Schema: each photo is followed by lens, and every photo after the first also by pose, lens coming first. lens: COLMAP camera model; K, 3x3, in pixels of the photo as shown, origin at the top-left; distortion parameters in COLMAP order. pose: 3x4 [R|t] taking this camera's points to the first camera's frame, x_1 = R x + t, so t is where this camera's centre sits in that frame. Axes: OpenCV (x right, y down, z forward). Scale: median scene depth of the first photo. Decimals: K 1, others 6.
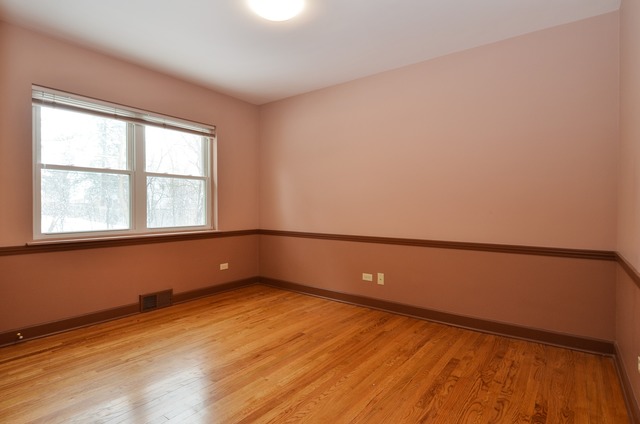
lens RADIAL K [[335.9, 0, 306.1], [0, 335.9, 207.3], [0, 0, 1]] dist [0.006415, -0.000191]
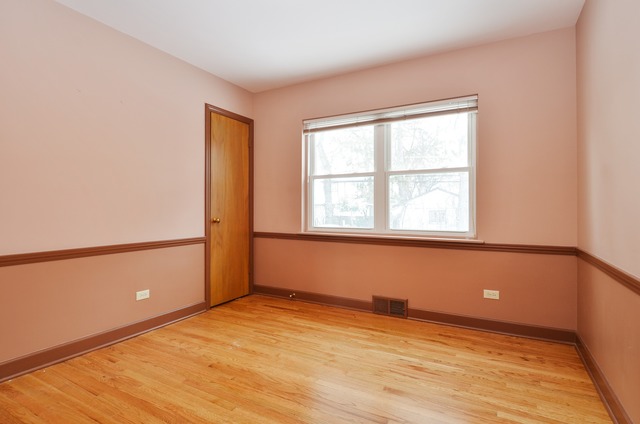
lens RADIAL K [[335.9, 0, 306.1], [0, 335.9, 207.3], [0, 0, 1]] dist [0.006415, -0.000191]
pose [[0.143196, -0.003501, -0.989688, 0.463077], [-0.001980, 0.999991, -0.003824, 0.003647], [0.989692, 0.002507, 0.143188, 0.649521]]
